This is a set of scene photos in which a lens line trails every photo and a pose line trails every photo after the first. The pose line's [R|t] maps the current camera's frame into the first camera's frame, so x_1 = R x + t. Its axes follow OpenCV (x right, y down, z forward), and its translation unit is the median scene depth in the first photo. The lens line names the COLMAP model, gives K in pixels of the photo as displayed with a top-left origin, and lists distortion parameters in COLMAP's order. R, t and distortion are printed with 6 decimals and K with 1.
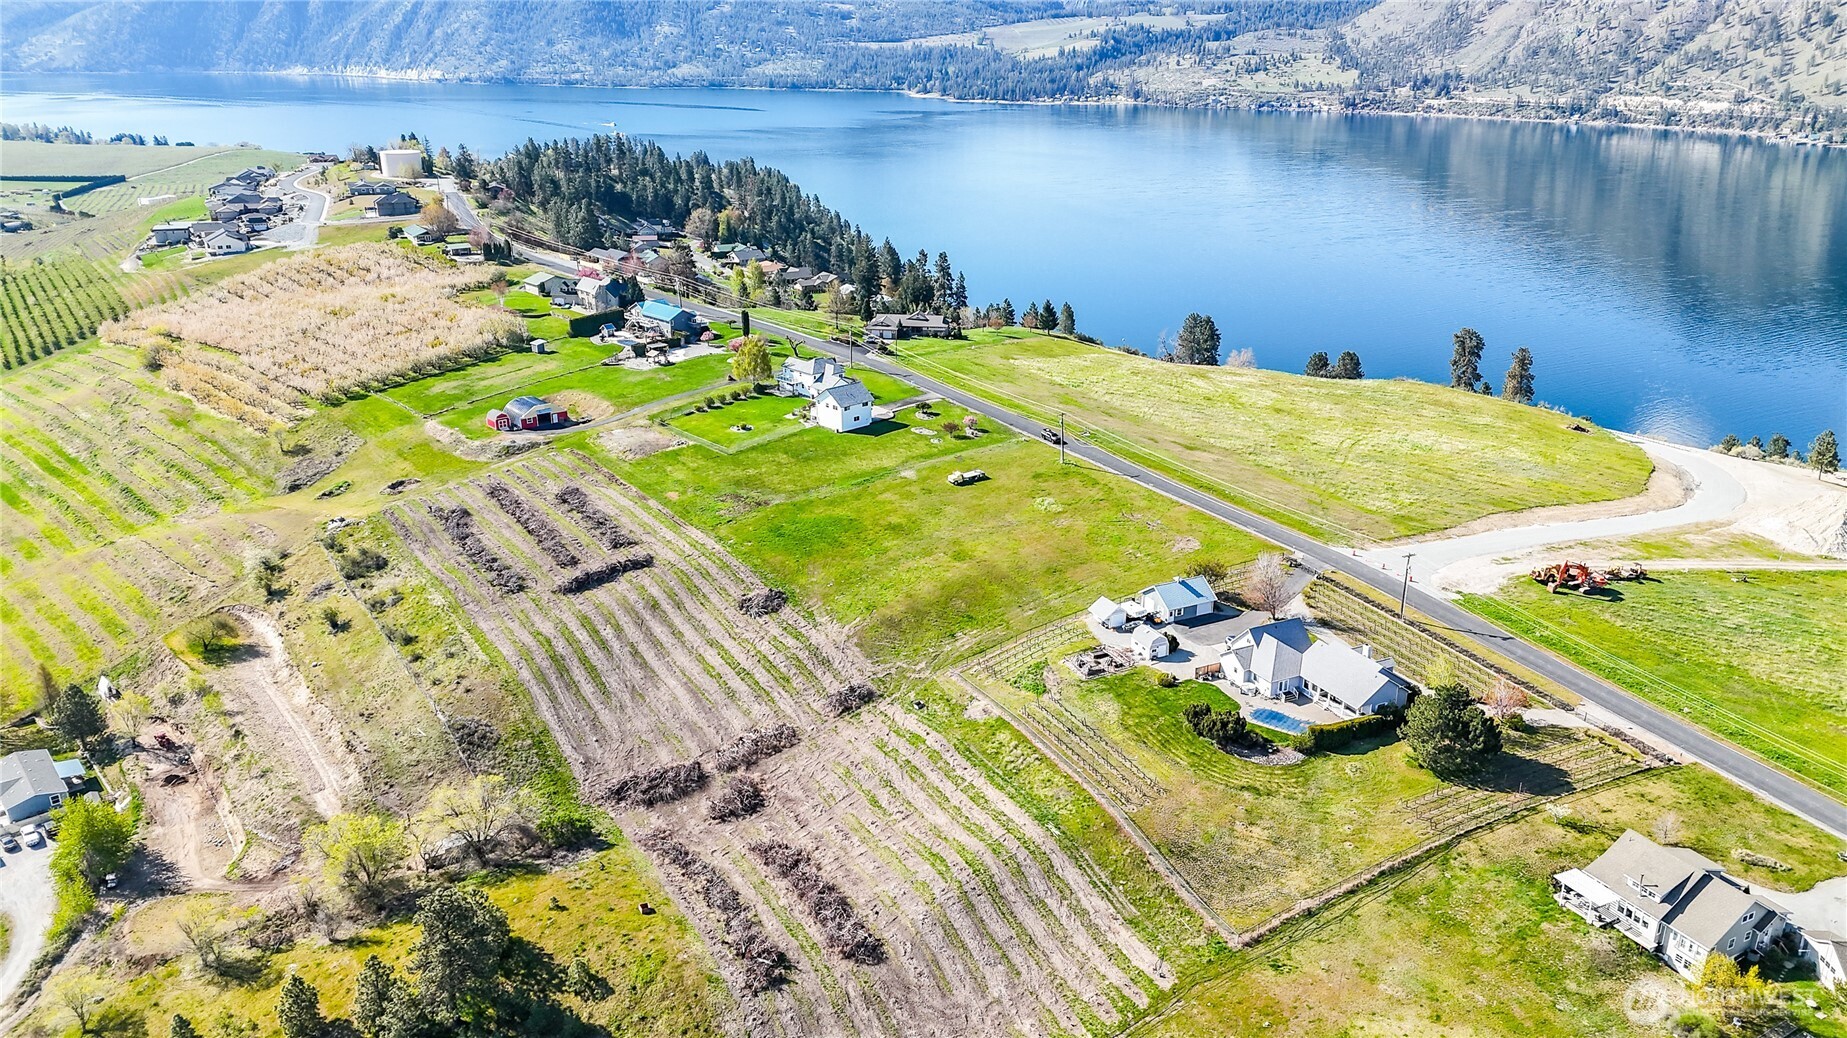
lens RADIAL K [[1349.6, 0, 926.0], [0, 1349.6, 528.9], [0, 0, 1]] dist [0.093710, -0.096176]
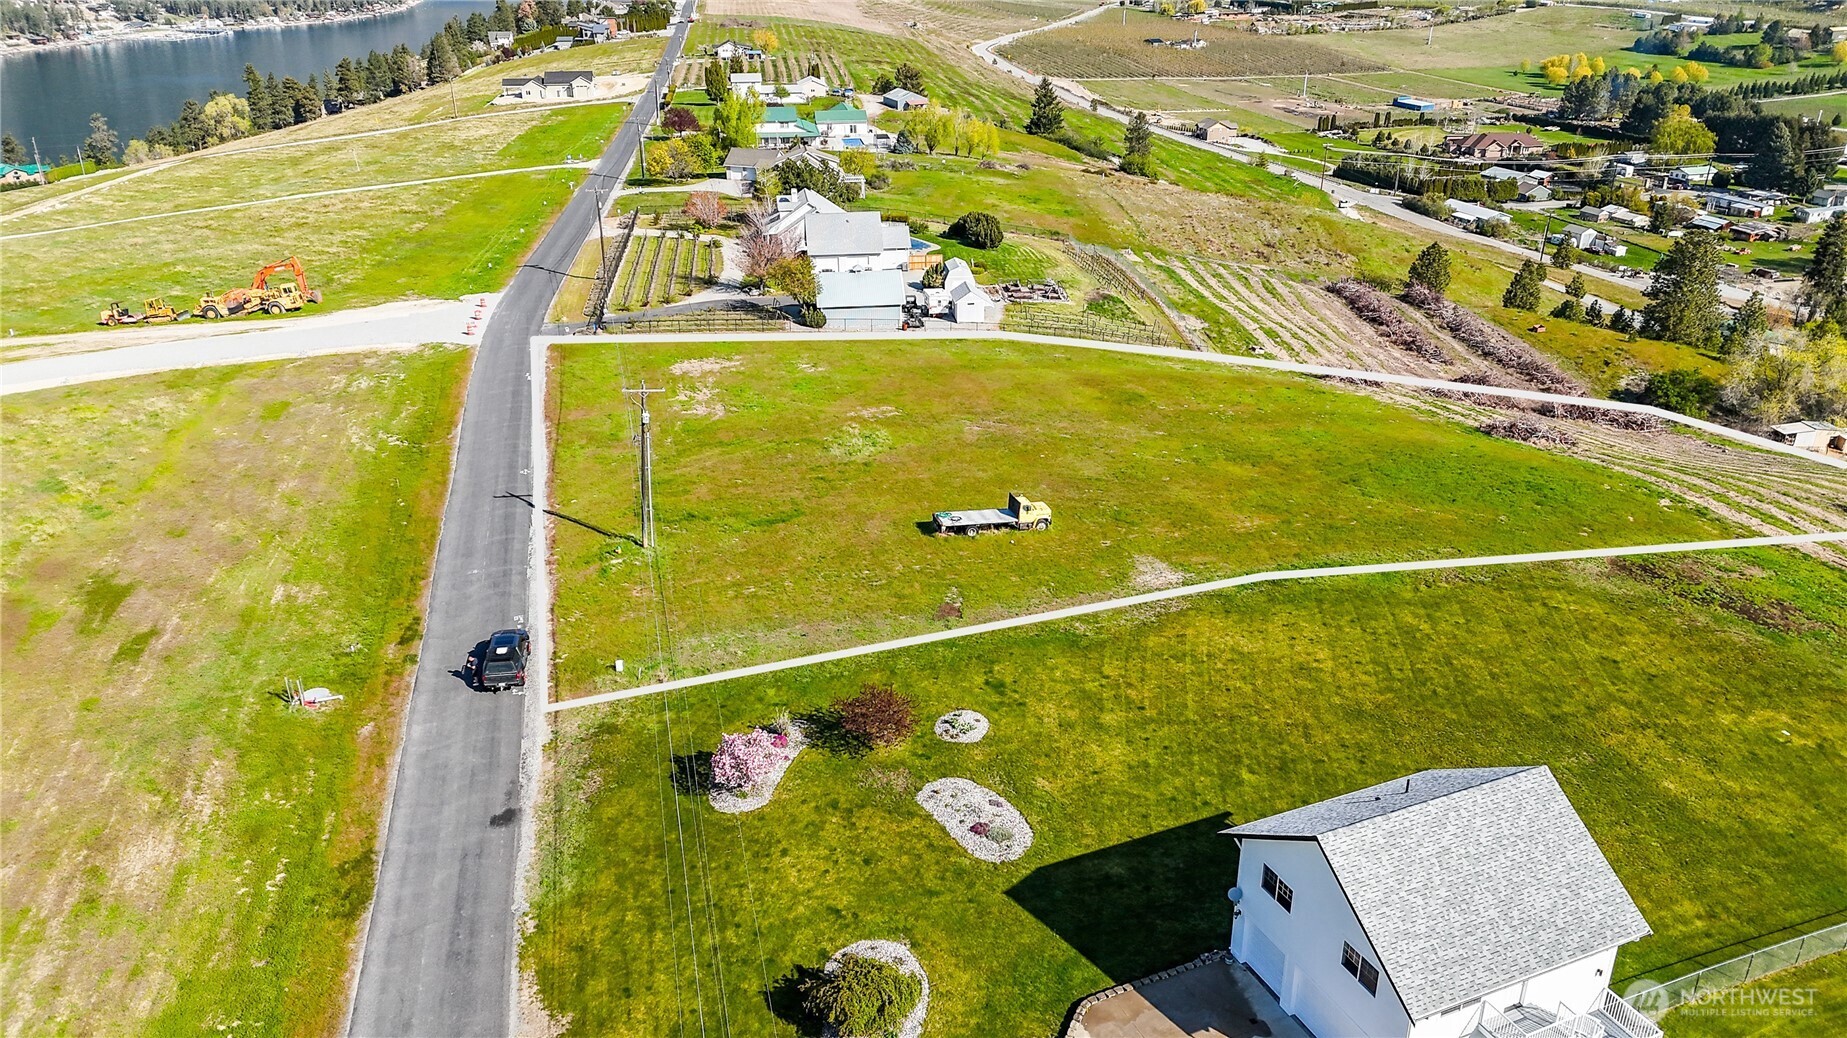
lens RADIAL K [[1349.6, 0, 926.0], [0, 1349.6, 528.9], [0, 0, 1]] dist [0.093710, -0.096176]
pose [[-0.944460, -0.132696, 0.300644, -0.047229], [0.118799, 0.715117, 0.688836, -0.231134], [-0.306402, 0.686294, -0.659635, 1.053890]]
